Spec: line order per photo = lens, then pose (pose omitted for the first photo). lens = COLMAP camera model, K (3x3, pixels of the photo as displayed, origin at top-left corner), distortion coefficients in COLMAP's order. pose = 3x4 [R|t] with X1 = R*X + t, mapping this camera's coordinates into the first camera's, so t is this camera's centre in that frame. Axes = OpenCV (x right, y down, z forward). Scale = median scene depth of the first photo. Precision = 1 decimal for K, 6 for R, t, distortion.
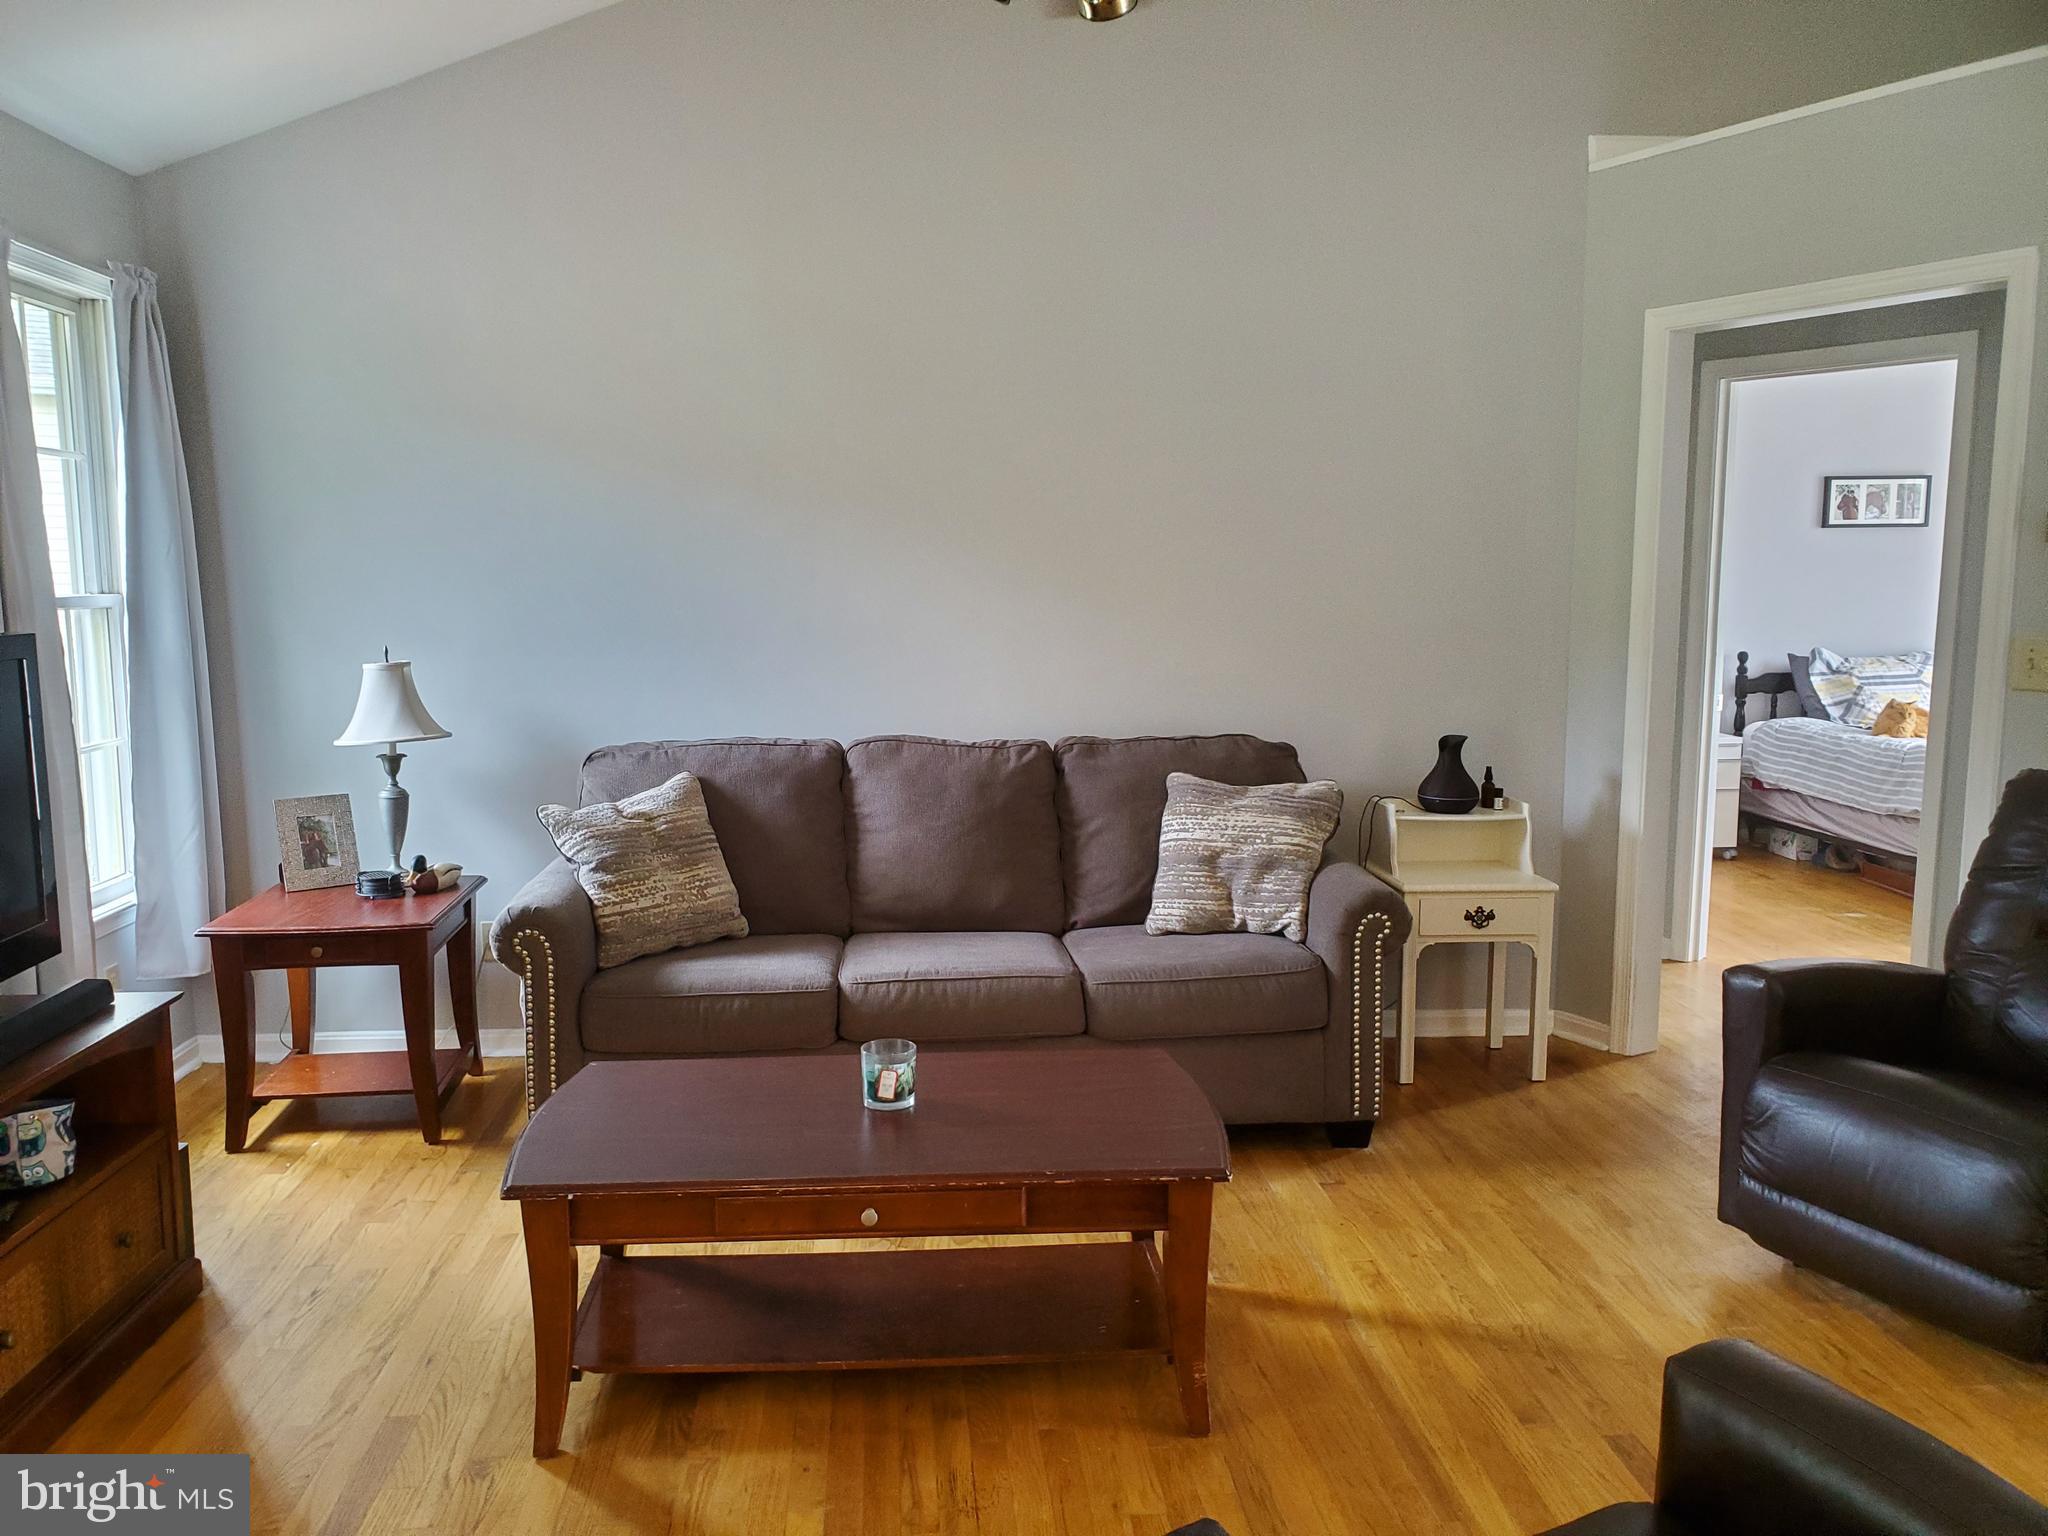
lens RADIAL K [[1592.8, 0, 1024.0], [0, 1592.8, 768.0], [0, 0, 1]] dist [0.074690, -0.085337]
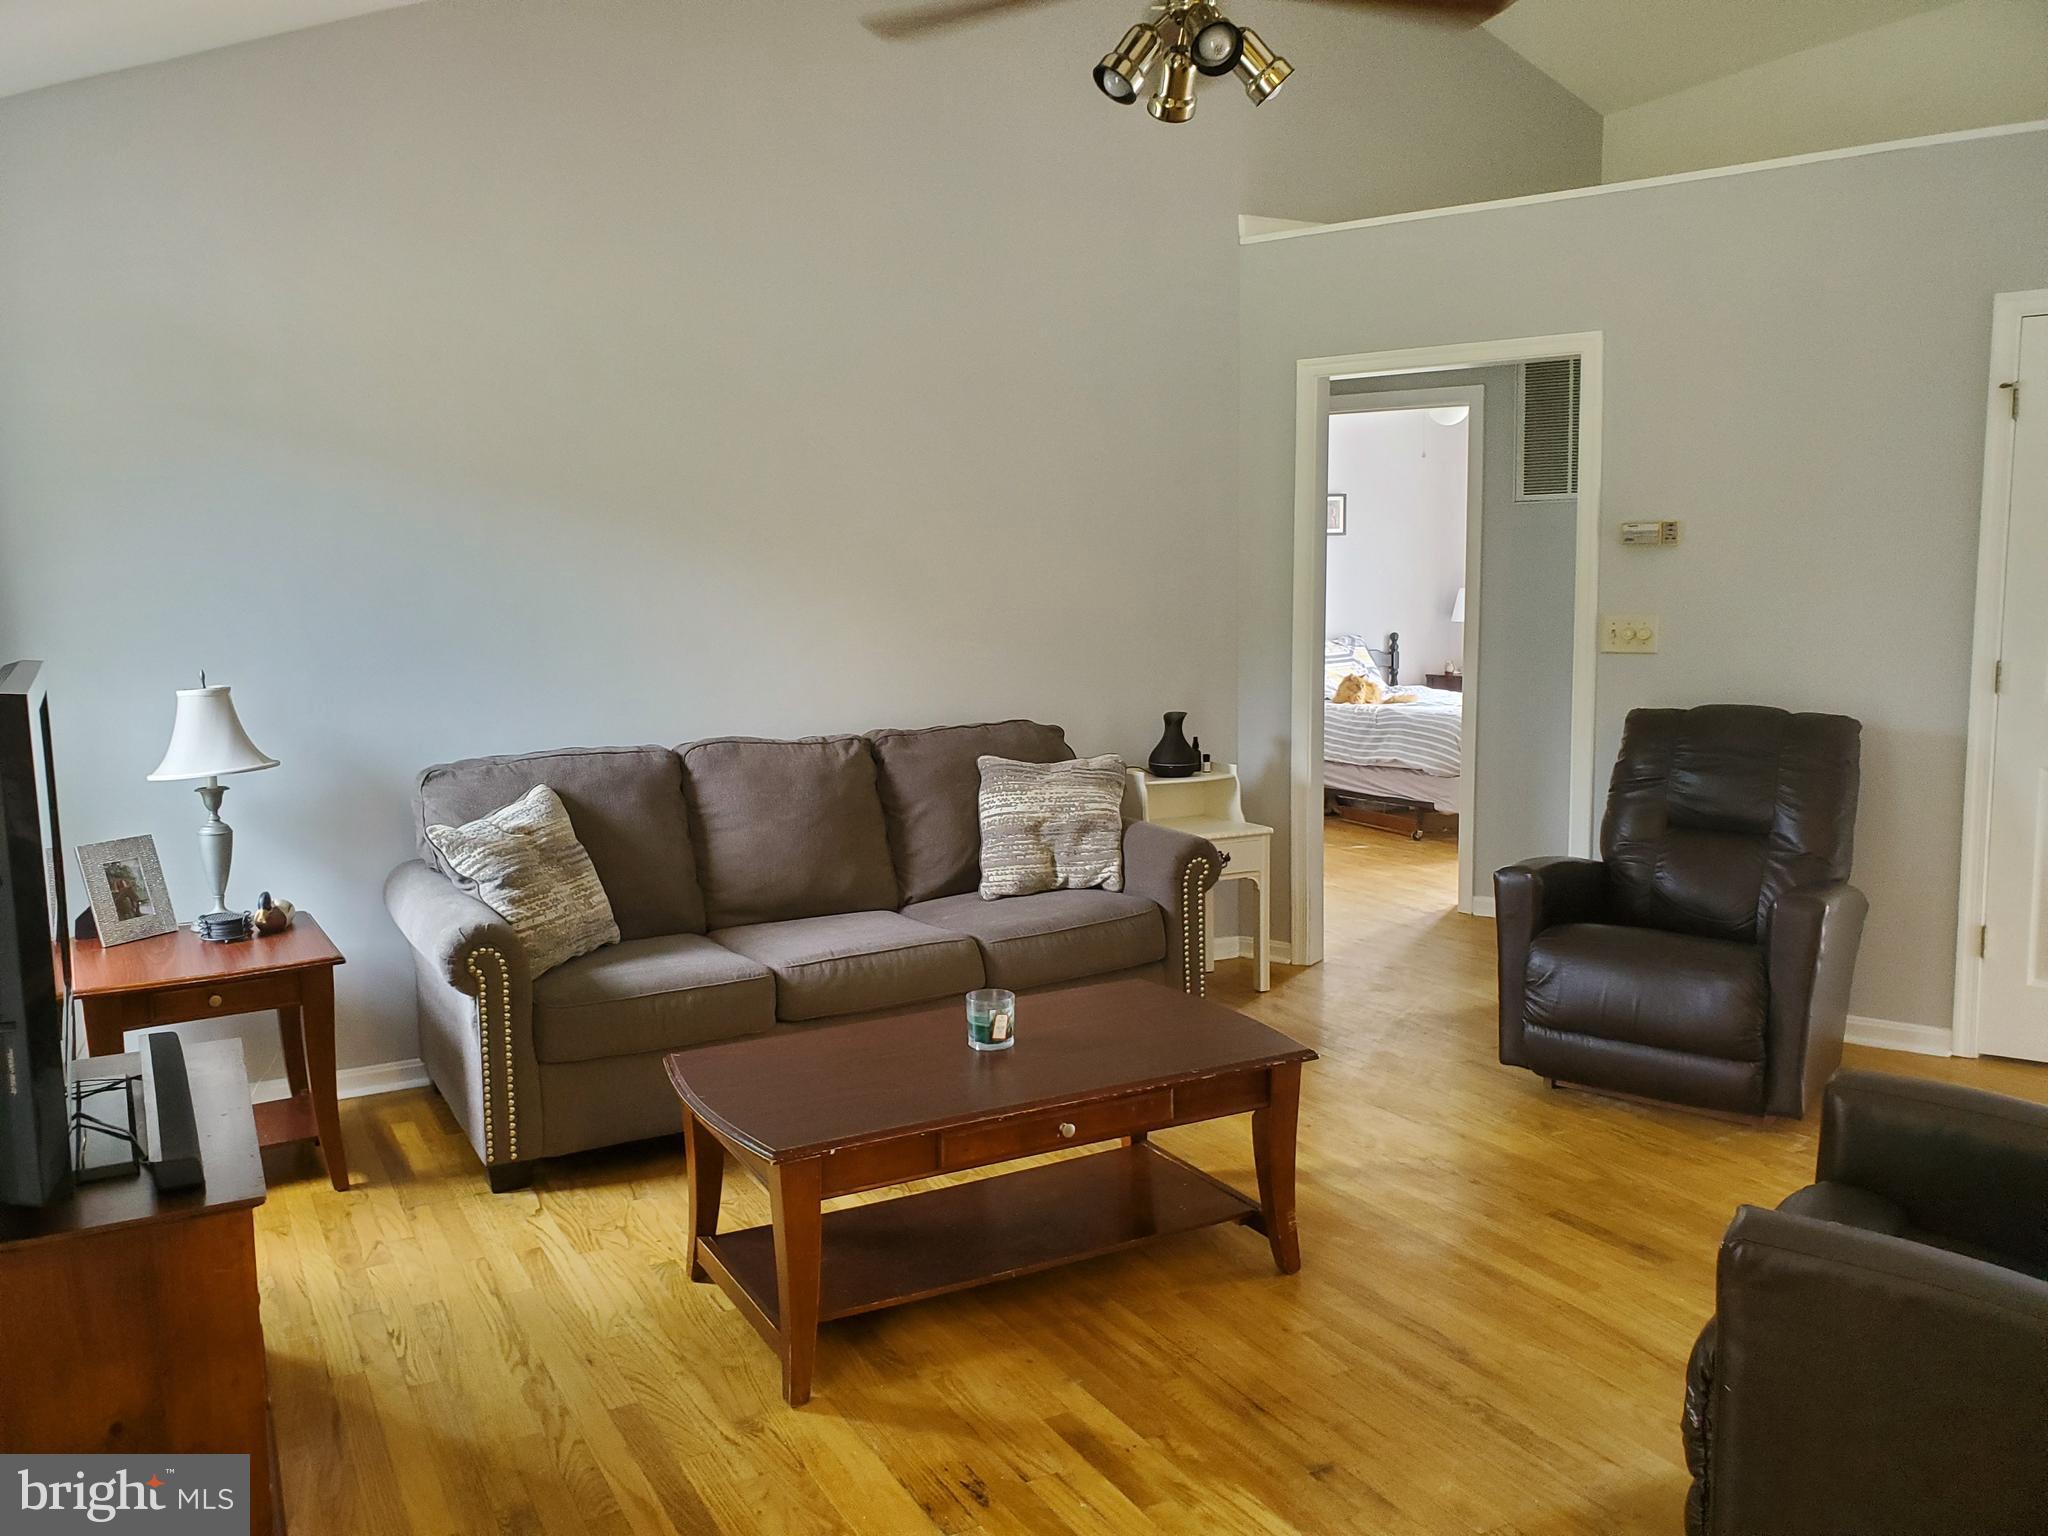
lens RADIAL K [[1561.3, 0, 1017.2], [0, 1561.3, 776.2], [0, 0, 1]] dist [0.220191, -0.597016]
pose [[0.911340, -0.067066, 0.406155, -0.346211], [0.067510, 0.997631, 0.013253, 0.004279], [-0.406081, 0.015342, 0.913708, -0.018843]]
